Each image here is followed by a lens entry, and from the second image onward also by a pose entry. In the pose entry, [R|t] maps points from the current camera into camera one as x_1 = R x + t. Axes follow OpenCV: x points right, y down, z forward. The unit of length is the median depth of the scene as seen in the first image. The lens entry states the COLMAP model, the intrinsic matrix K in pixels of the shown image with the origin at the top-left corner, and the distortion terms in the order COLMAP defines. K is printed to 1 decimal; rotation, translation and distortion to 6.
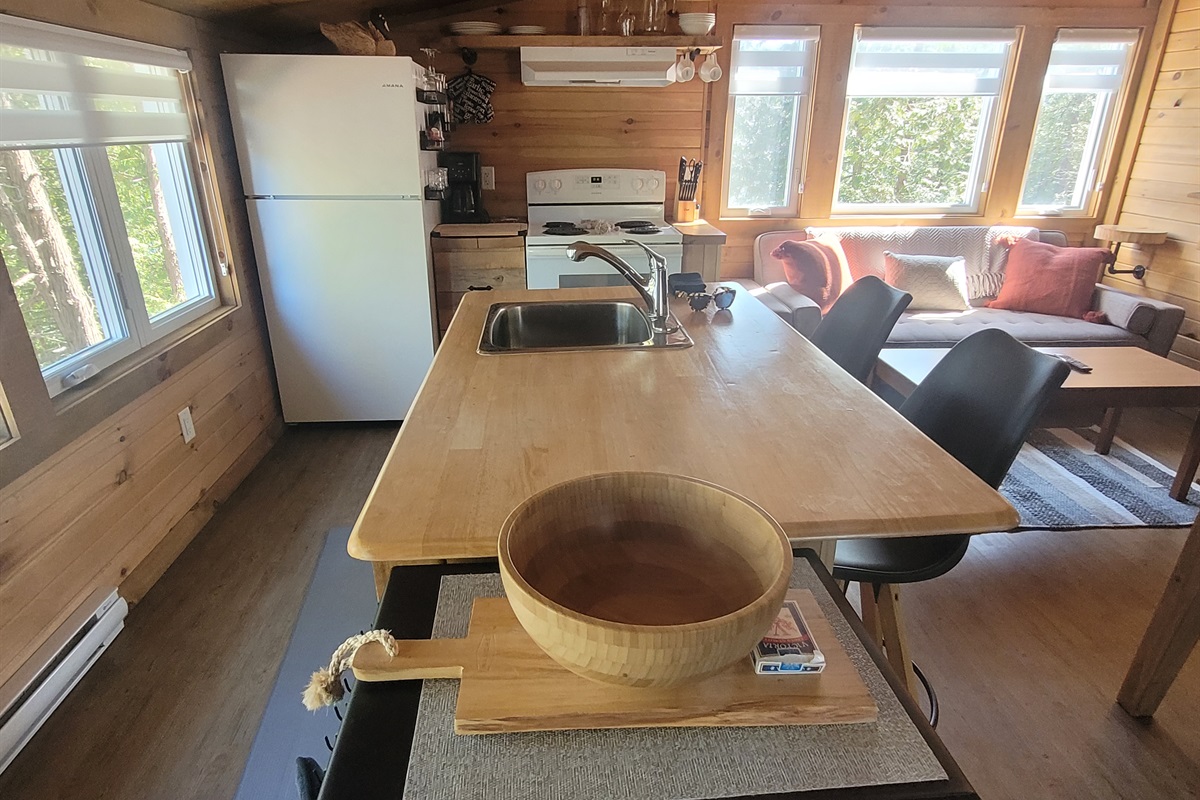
lens RADIAL K [[689.5, 0, 591.8], [0, 689.5, 427.9], [0, 0, 1]] dist [-0.004017, -0.001798]
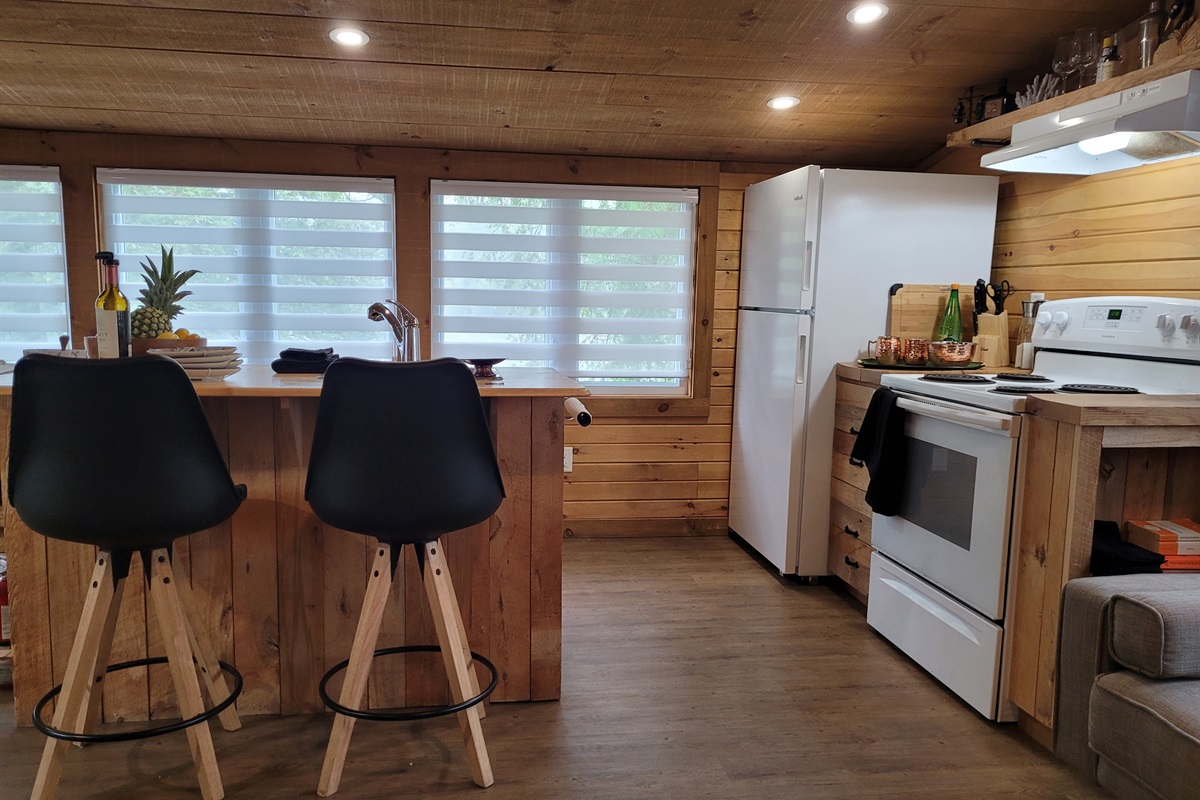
lens RADIAL K [[900.7, 0, 581.7], [0, 900.7, 422.0], [0, 0, 1]] dist [0.039186, -0.024092]
pose [[0.070298, 0.143344, -0.987173, 1.054035], [-0.414157, 0.904490, 0.101845, -0.249439], [0.907487, 0.401685, 0.122951, 0.783402]]
